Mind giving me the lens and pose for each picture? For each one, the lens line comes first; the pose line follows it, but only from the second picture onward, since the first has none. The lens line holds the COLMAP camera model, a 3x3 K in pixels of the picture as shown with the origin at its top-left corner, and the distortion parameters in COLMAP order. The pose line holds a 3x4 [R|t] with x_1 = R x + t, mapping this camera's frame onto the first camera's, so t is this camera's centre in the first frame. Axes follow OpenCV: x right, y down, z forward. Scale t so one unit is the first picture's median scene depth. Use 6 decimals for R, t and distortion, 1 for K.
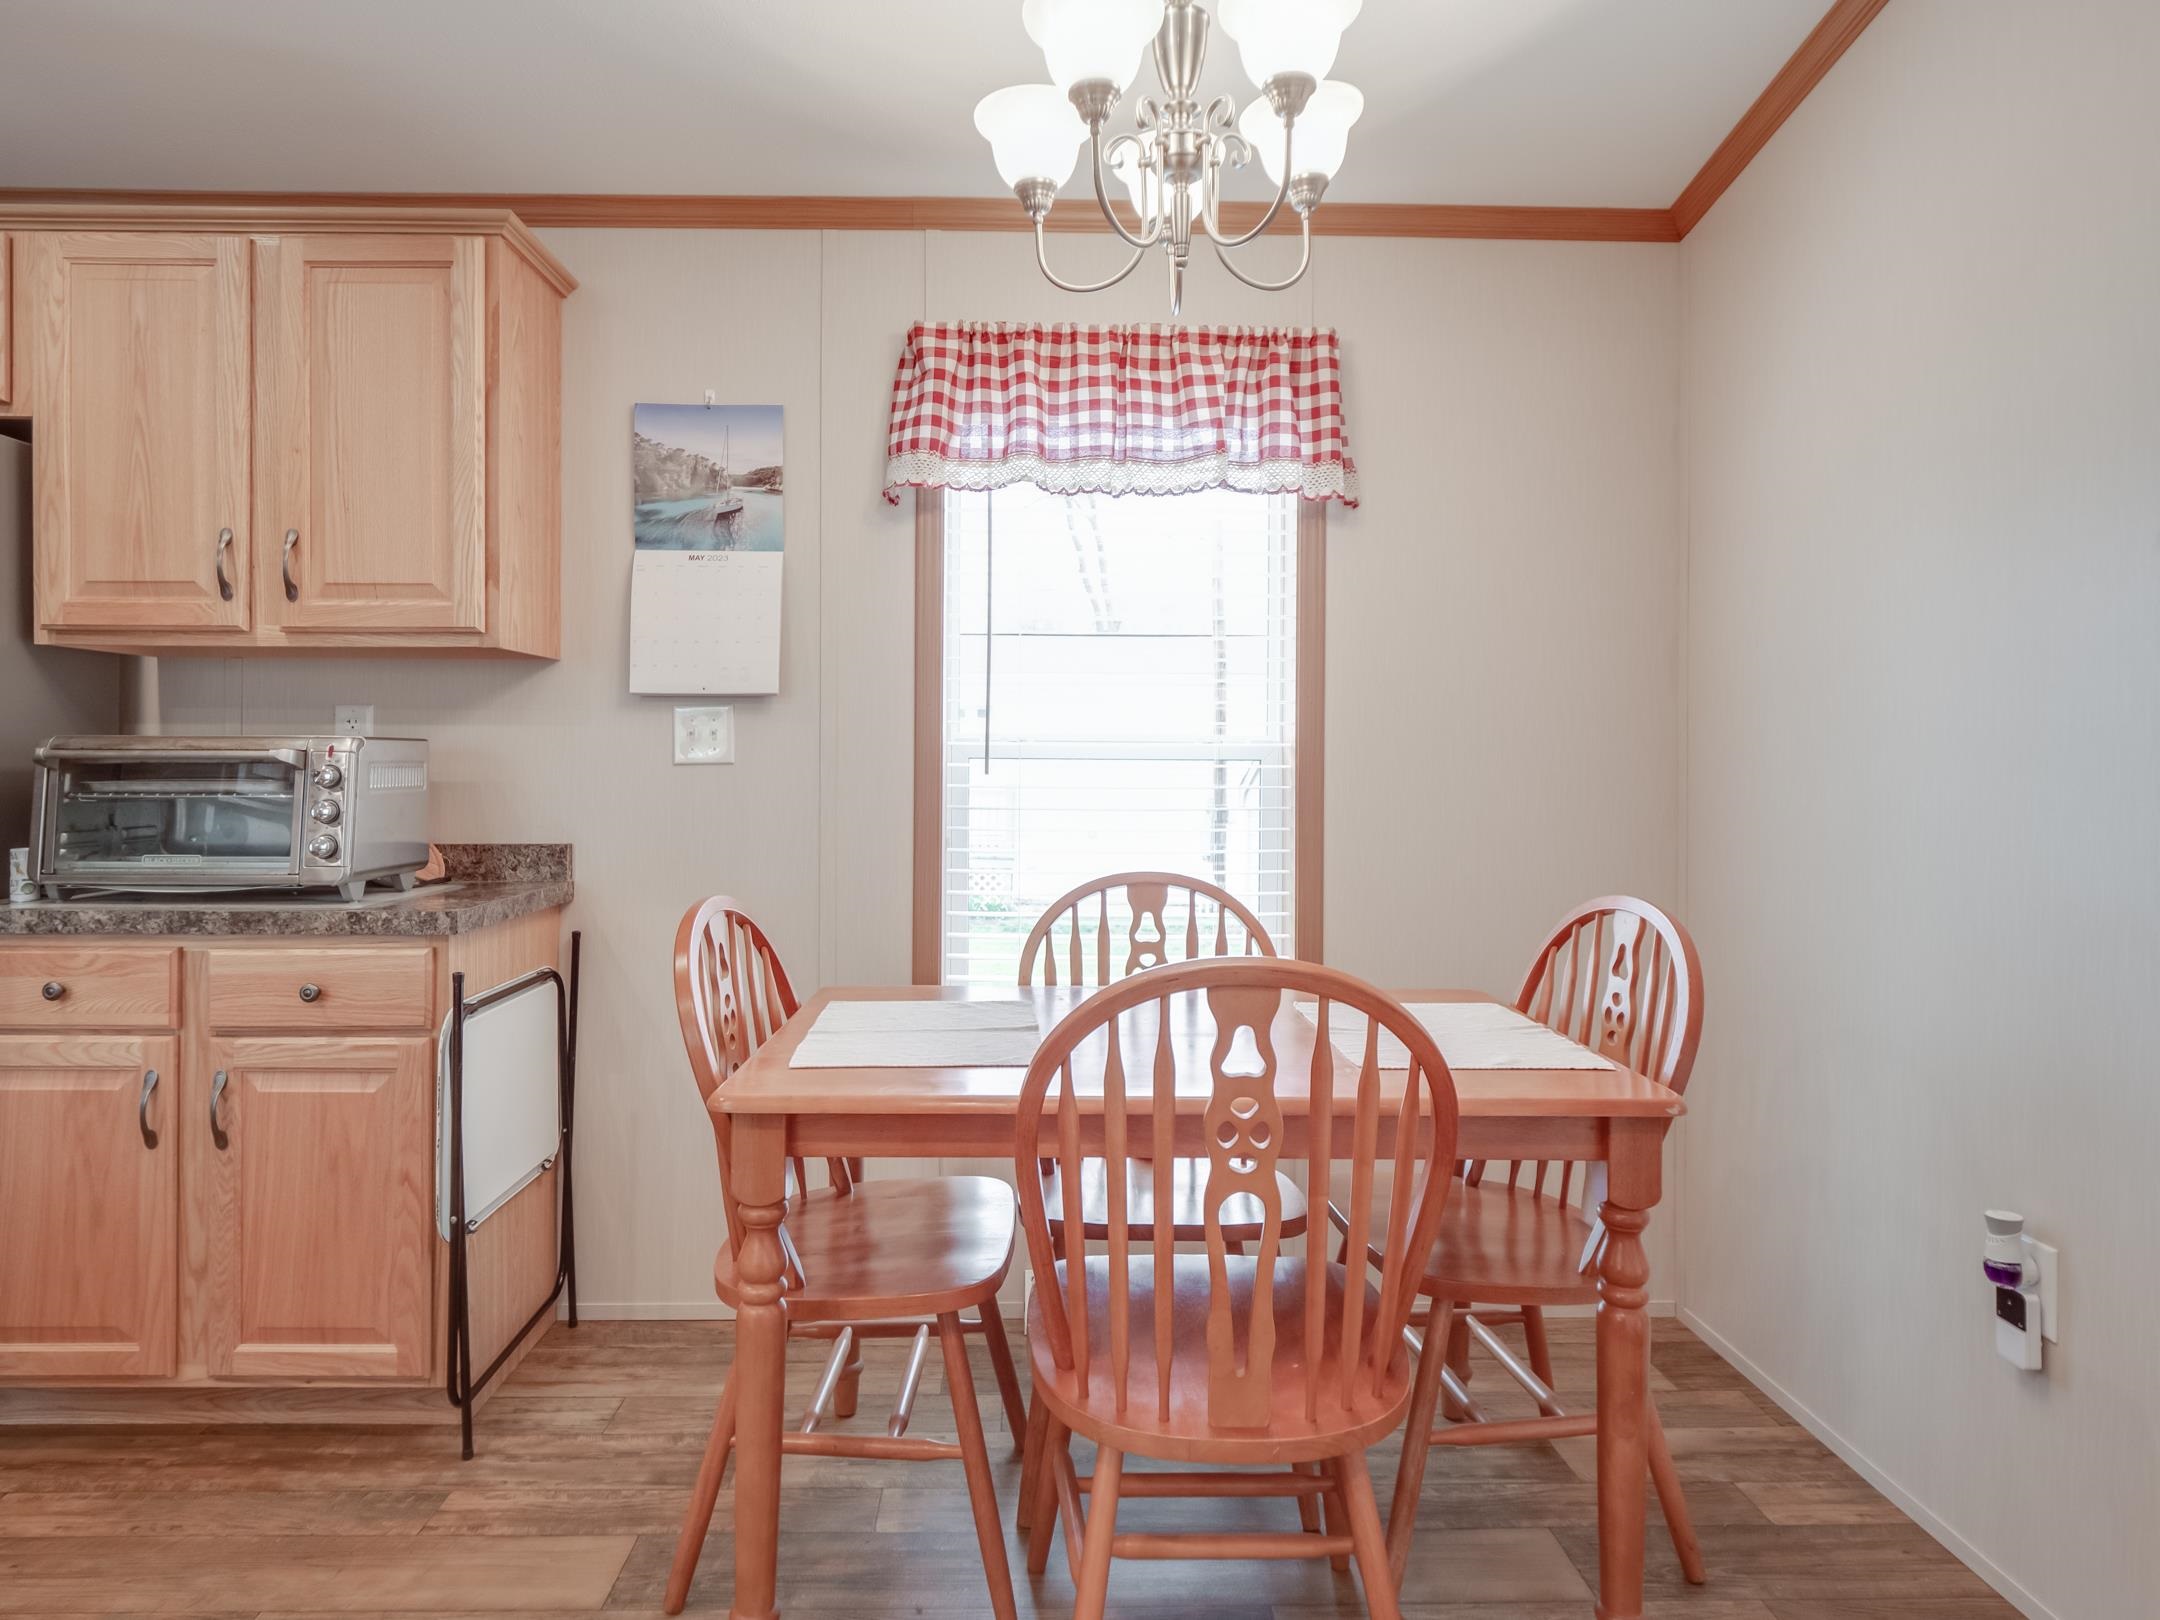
lens RADIAL K [[1272.2, 0, 1053.1], [0, 1272.2, 769.9], [0, 0, 1]] dist [0.001151, -0.003142]
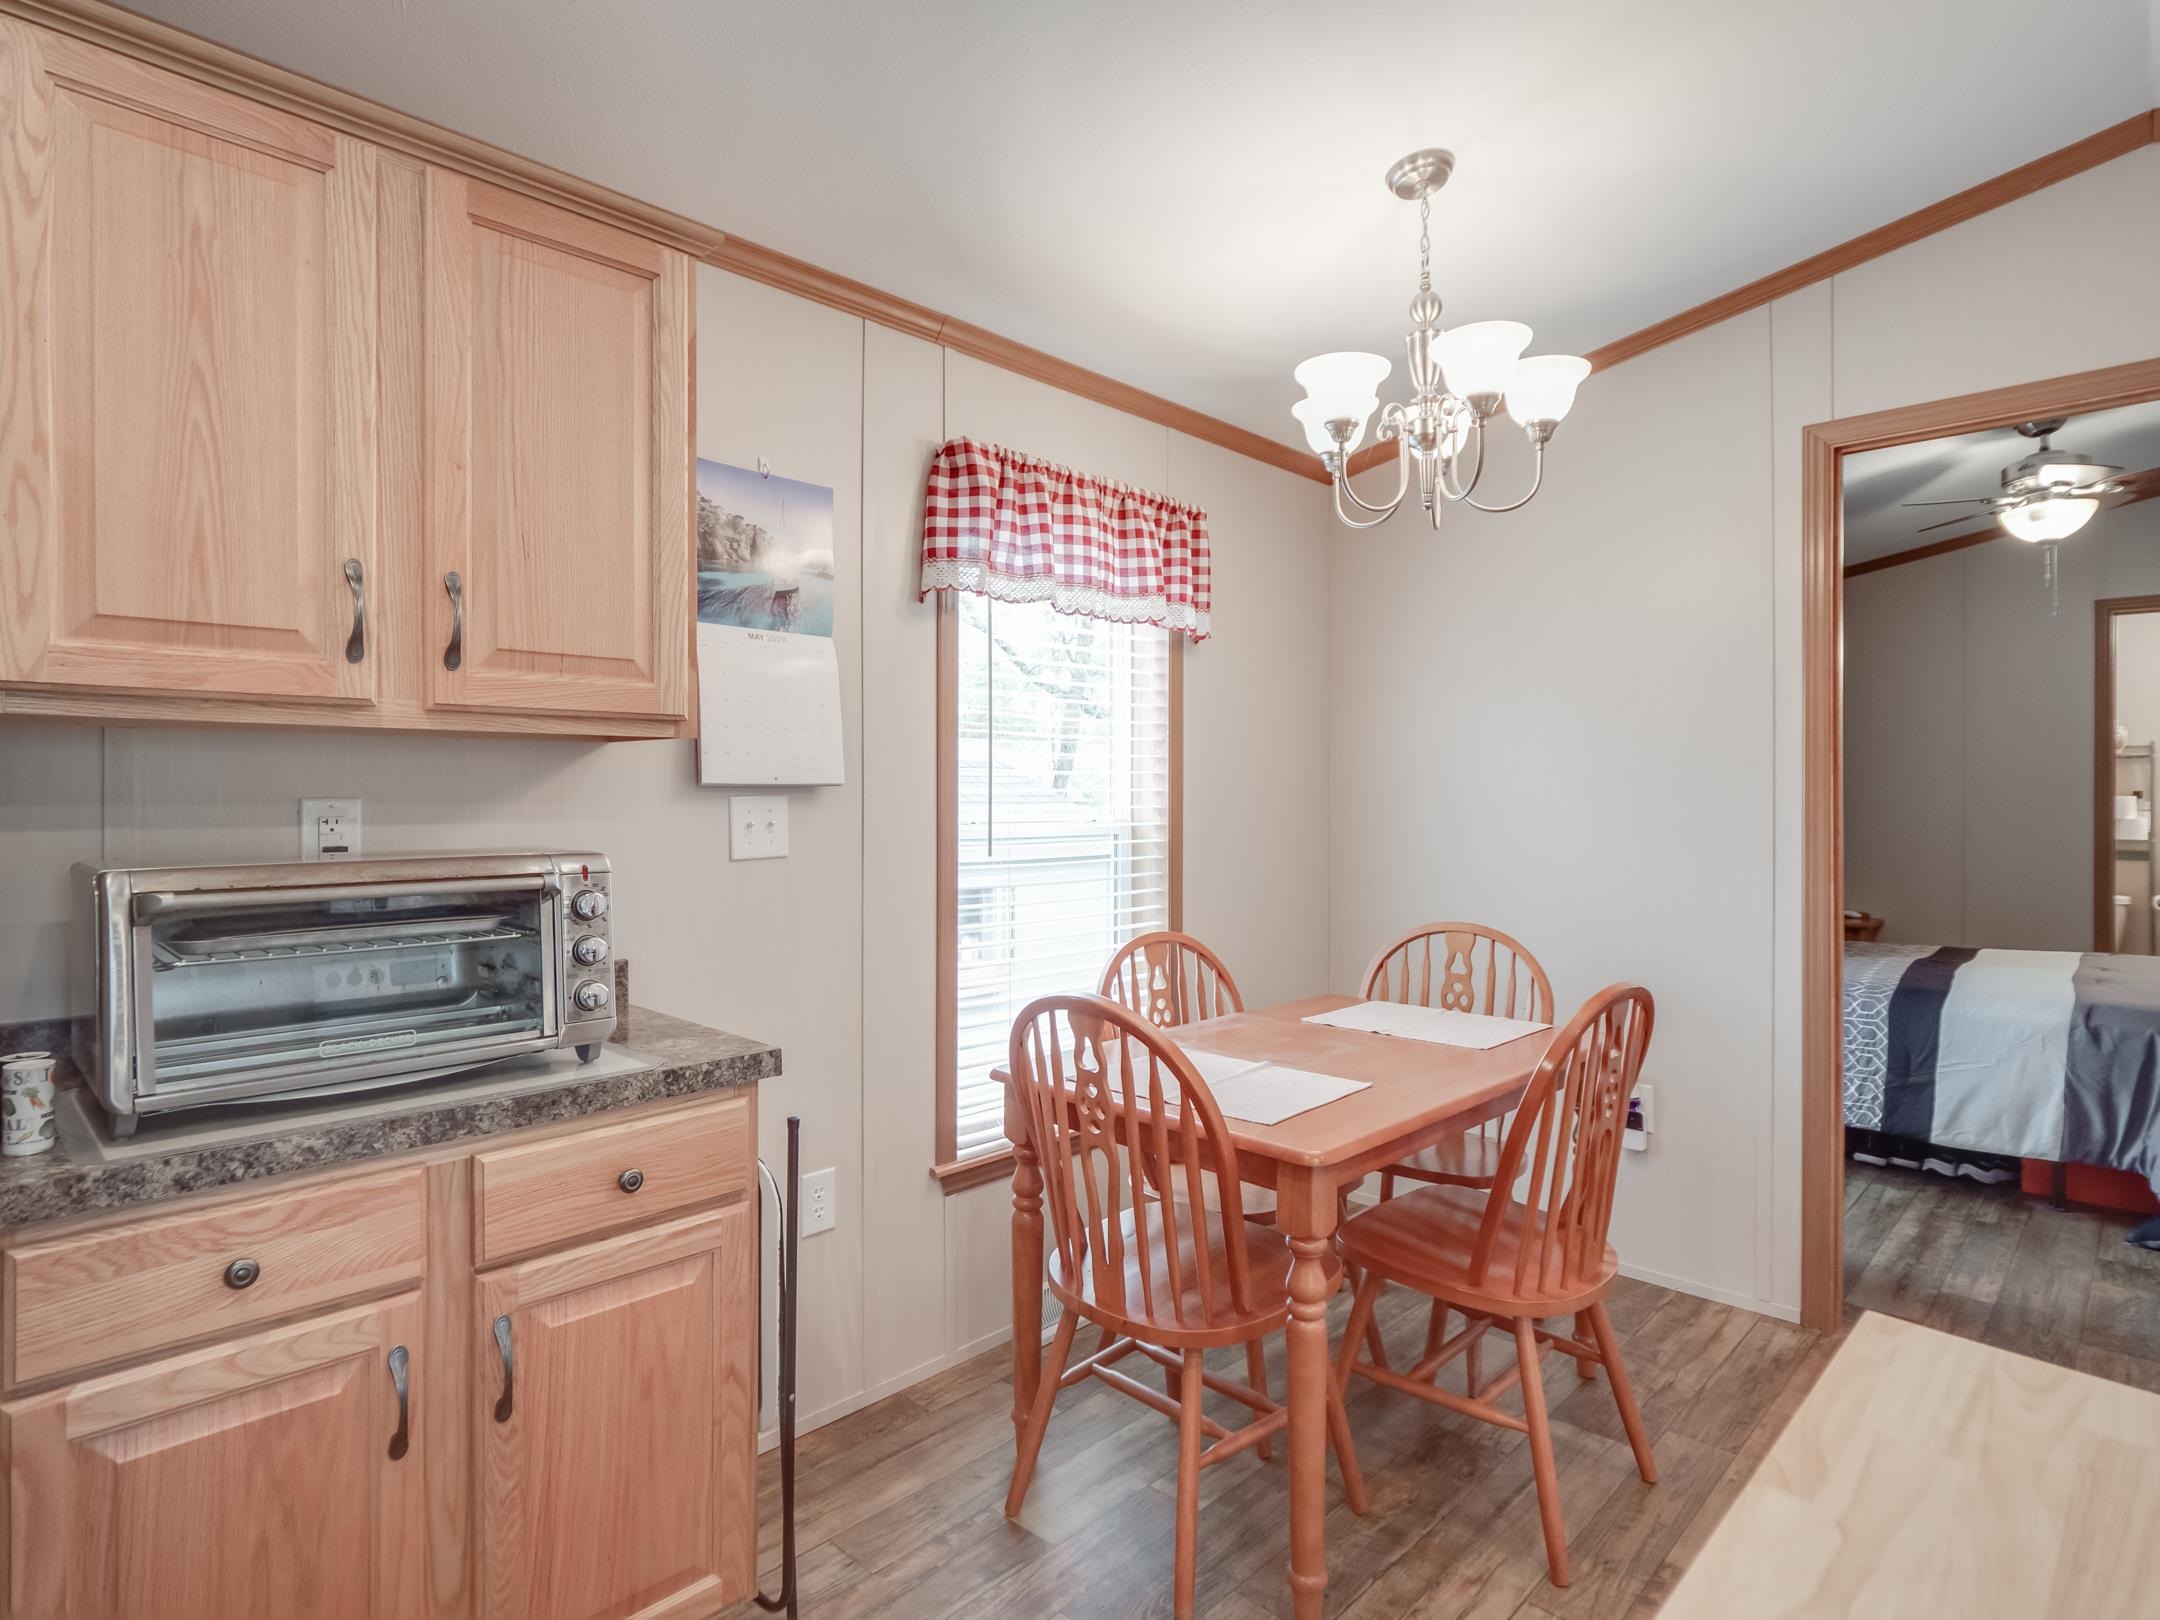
lens RADIAL K [[1157.1, 0, 1069.9], [0, 1157.1, 806.2], [0, 0, 1]] dist [-0.001617, -0.002017]
pose [[0.714309, -0.011691, 0.699733, -0.813640], [0.005842, 0.999925, 0.010743, -0.058440], [-0.699806, -0.003586, 0.714324, 0.270161]]
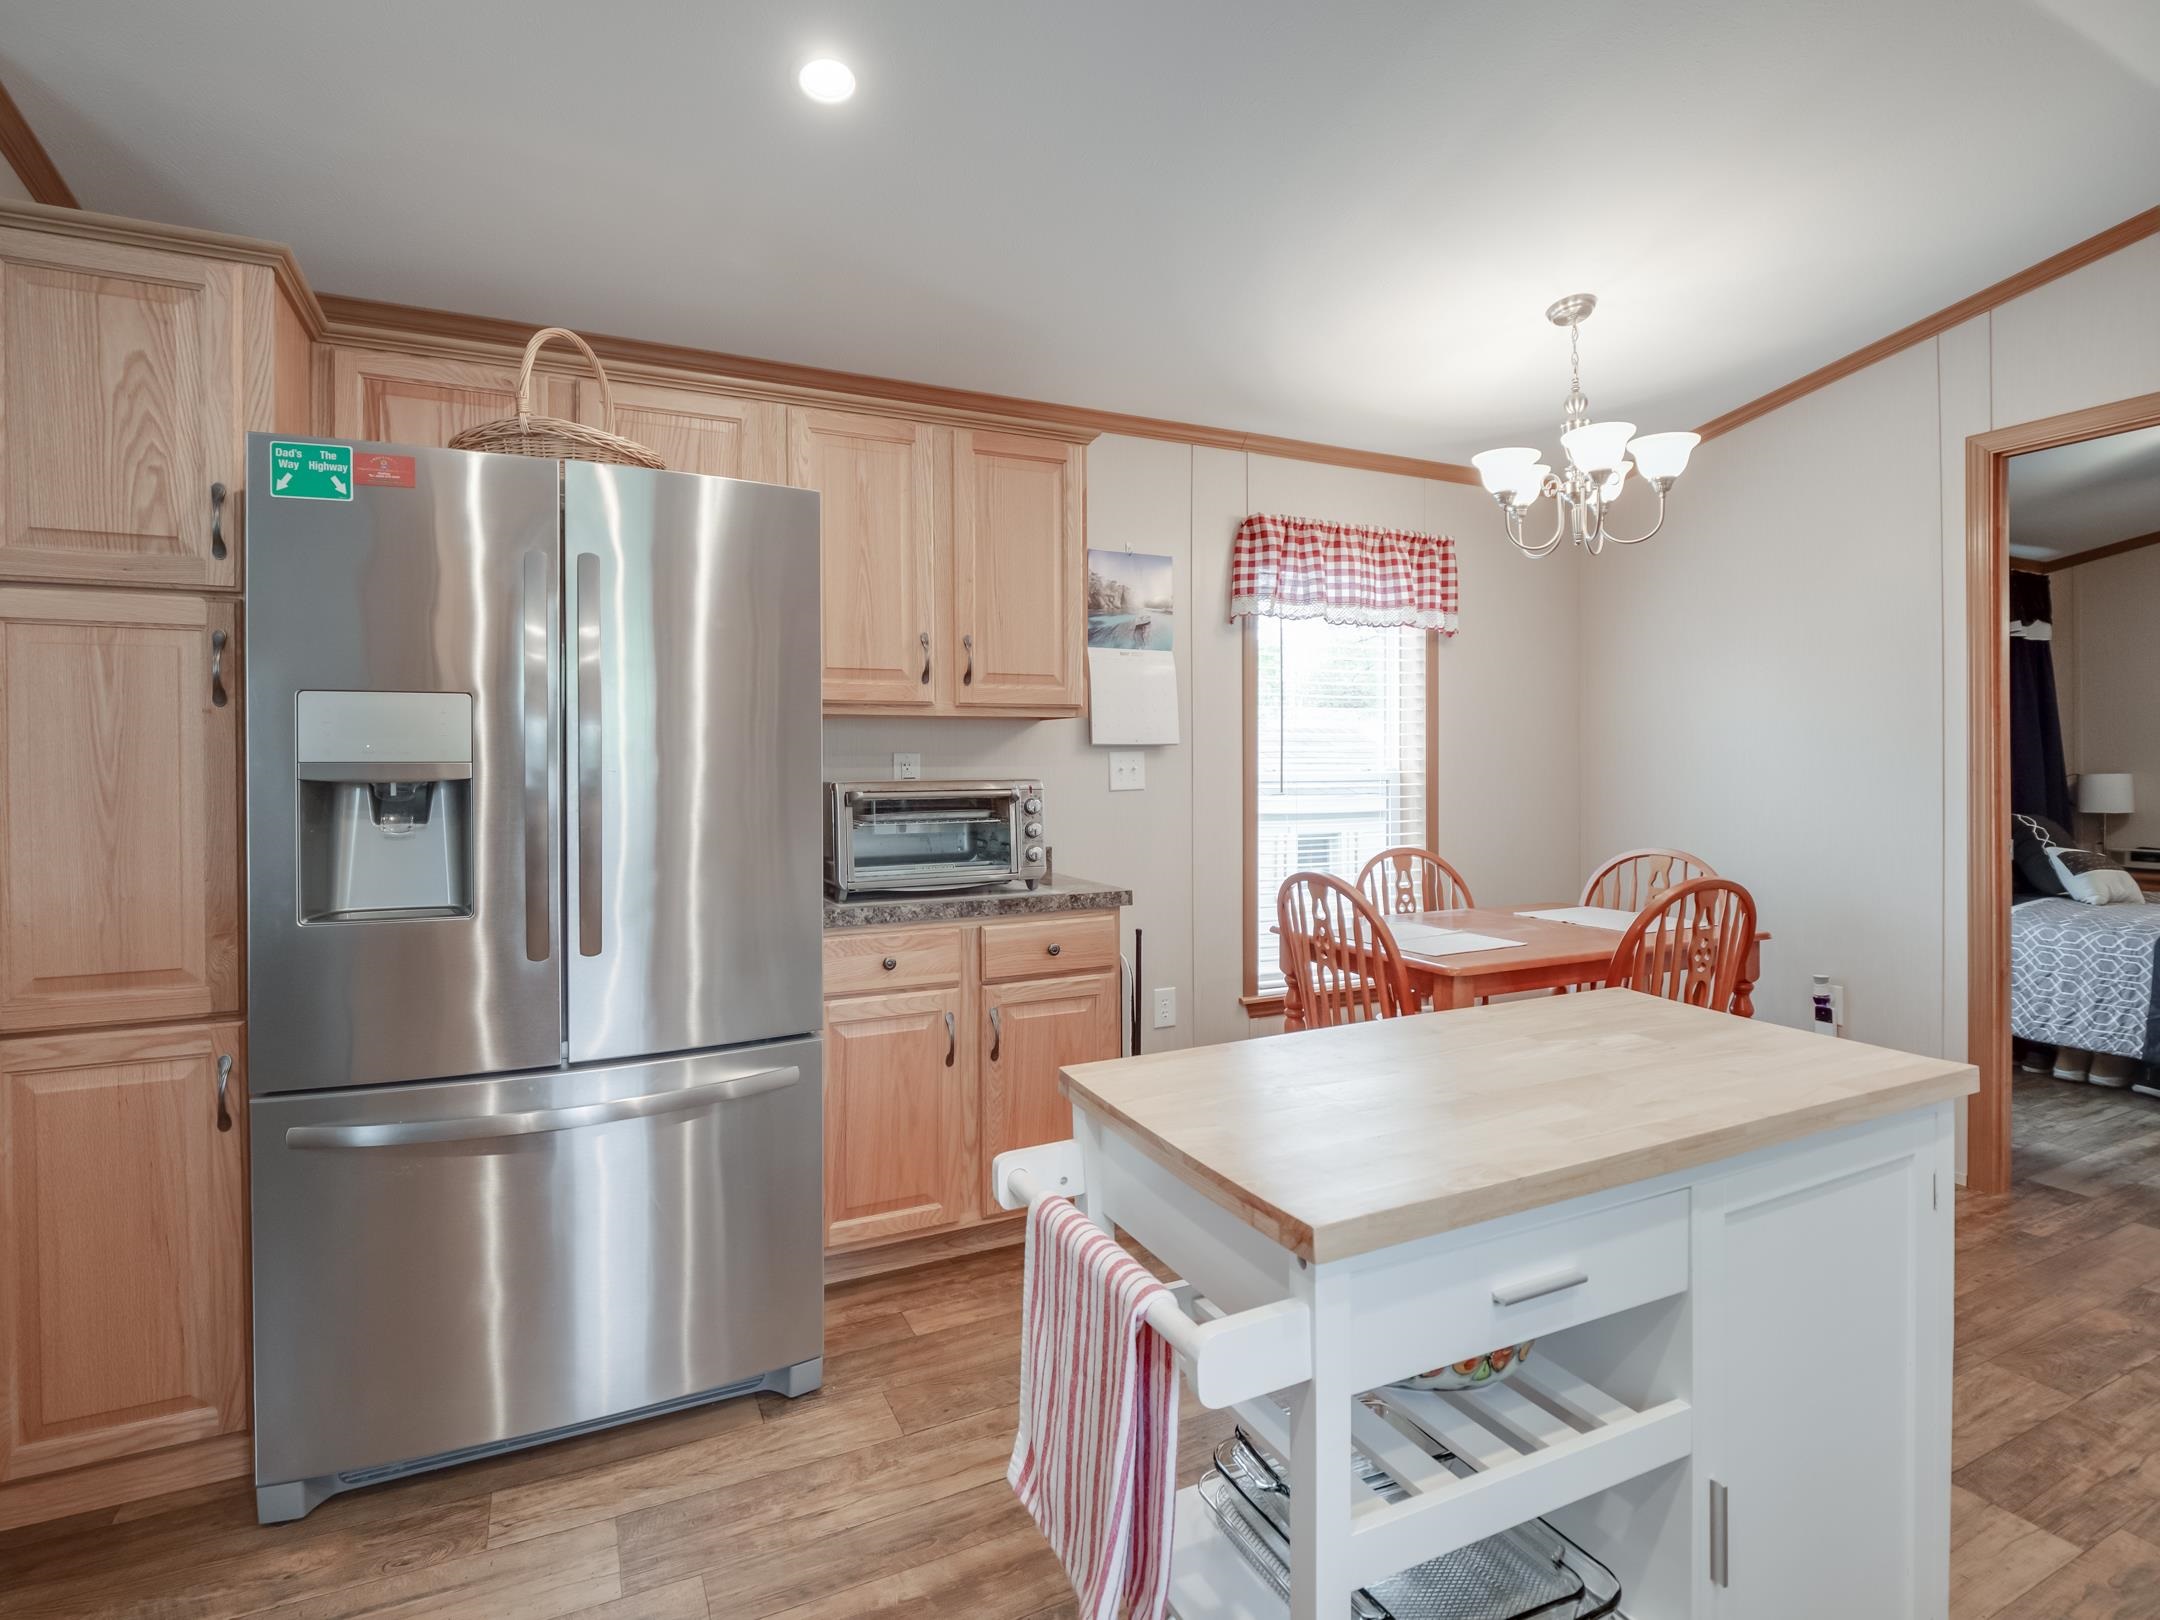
lens RADIAL K [[1091.6, 0, 1077.3], [0, 1091.6, 776.2], [0, 0, 1]] dist [0.000332, -0.000894]
pose [[0.906256, -0.014985, 0.422464, -1.010292], [0.011907, 0.999880, 0.009924, -0.040162], [-0.422562, -0.003964, 0.906326, -0.173578]]
